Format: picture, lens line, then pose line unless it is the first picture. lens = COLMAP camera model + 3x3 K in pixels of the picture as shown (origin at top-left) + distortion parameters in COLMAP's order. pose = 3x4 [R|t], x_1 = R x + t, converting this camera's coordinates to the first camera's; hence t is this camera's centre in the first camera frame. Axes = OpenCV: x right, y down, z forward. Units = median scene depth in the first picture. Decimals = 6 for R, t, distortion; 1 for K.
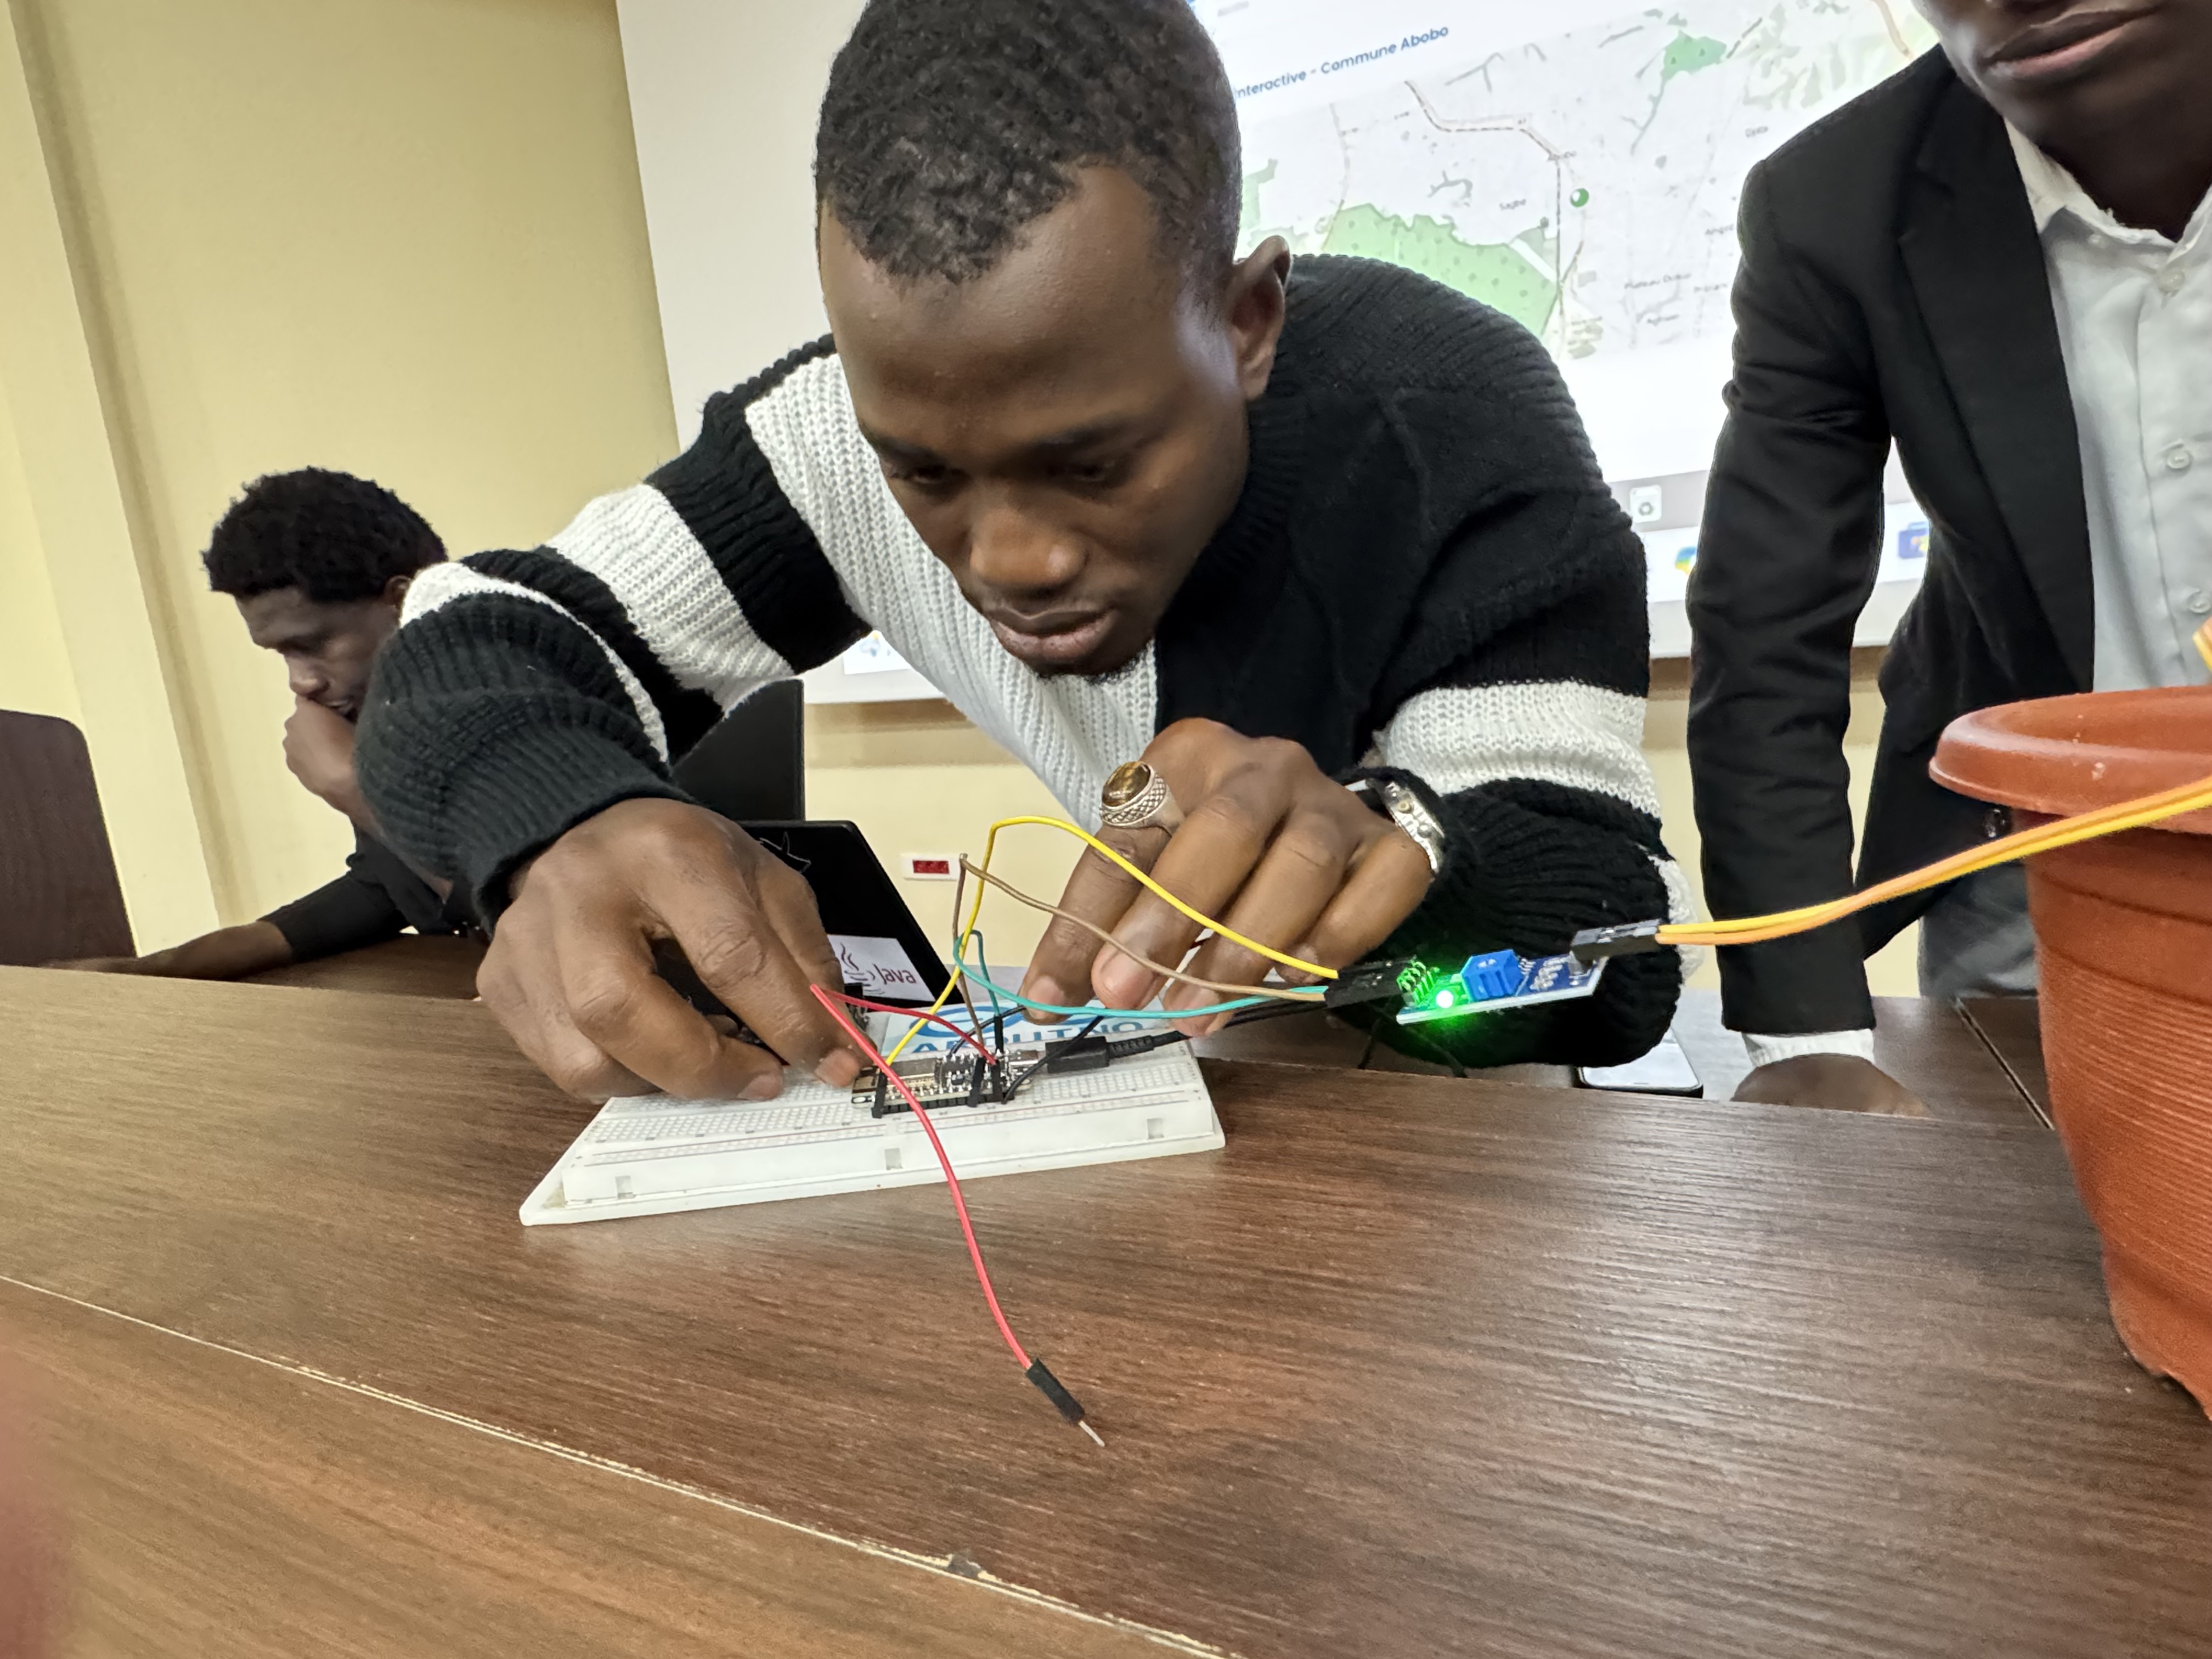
lens RADIAL K [[1168.1, 0, 1106.0], [0, 1168.1, 829.5], [0, 0, 1]] dist [-0.081289, 0.092233]
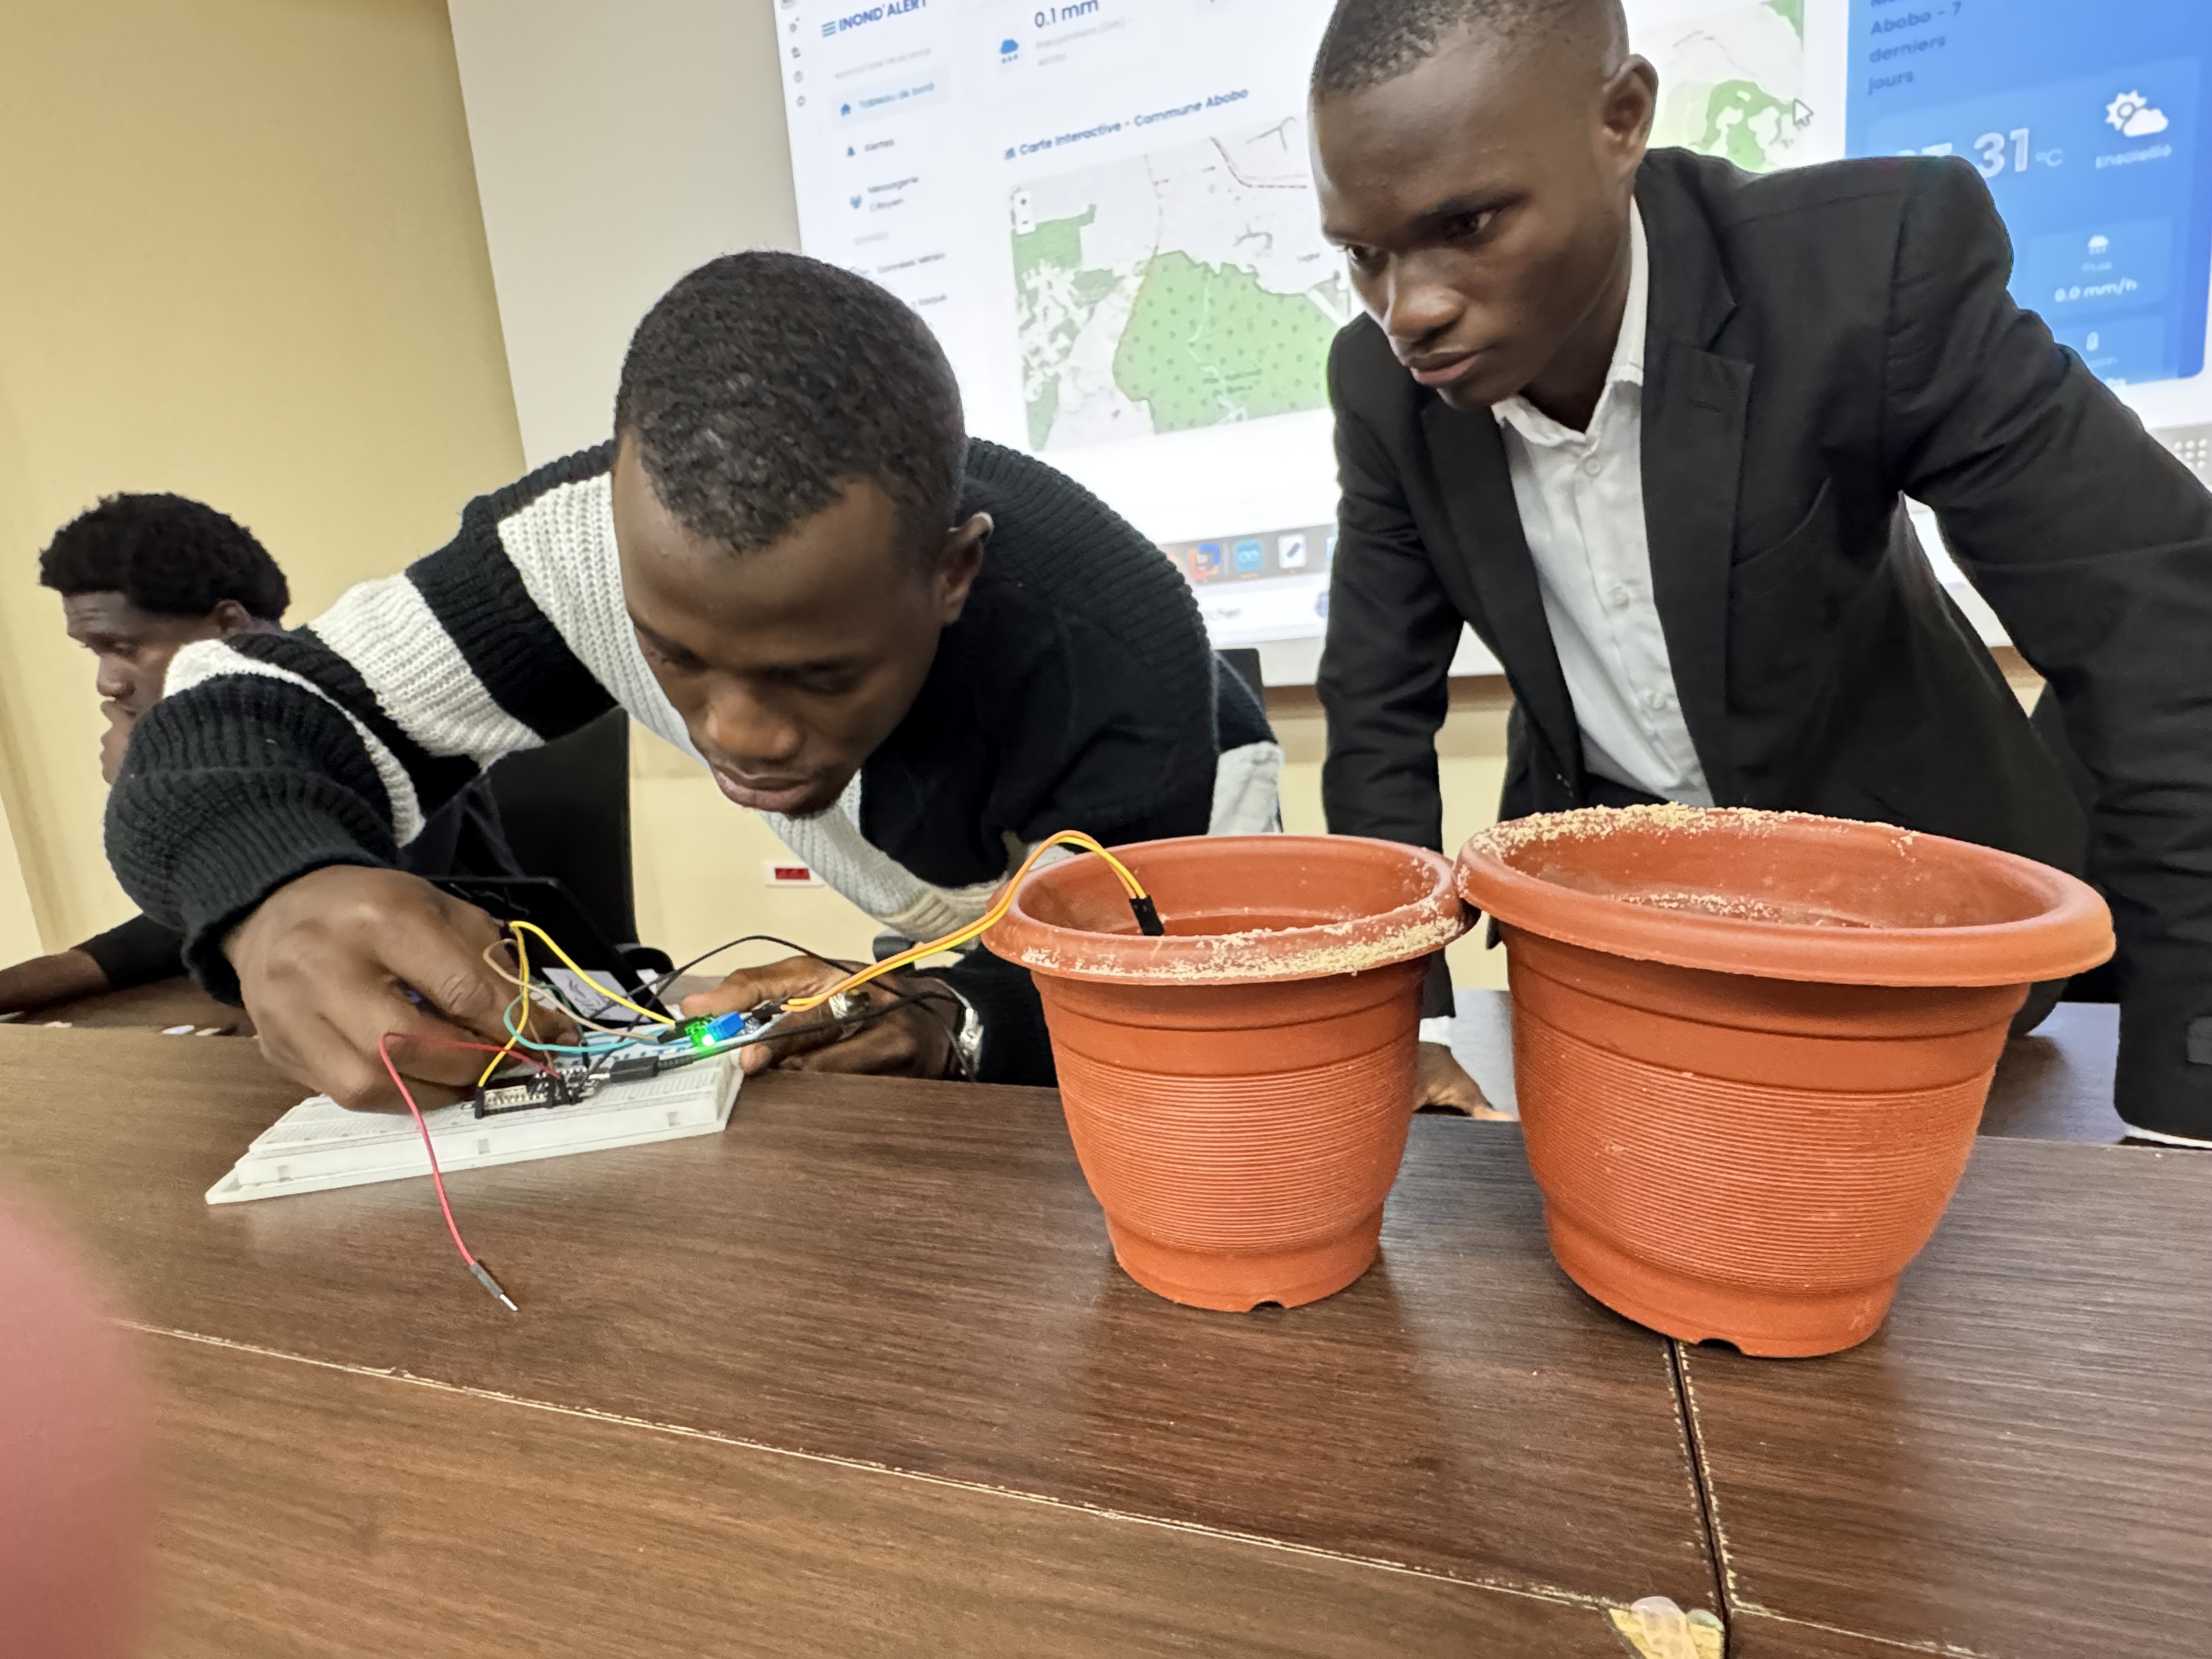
lens RADIAL K [[1157.8, 0, 1106.0], [0, 1157.8, 829.5], [0, 0, 1]] dist [0.002425, 0.001954]
pose [[0.996770, -0.013145, 0.079224, 0.217007], [0.012635, 0.999896, 0.006936, -0.050275], [-0.079307, -0.005912, 0.996833, -0.225375]]
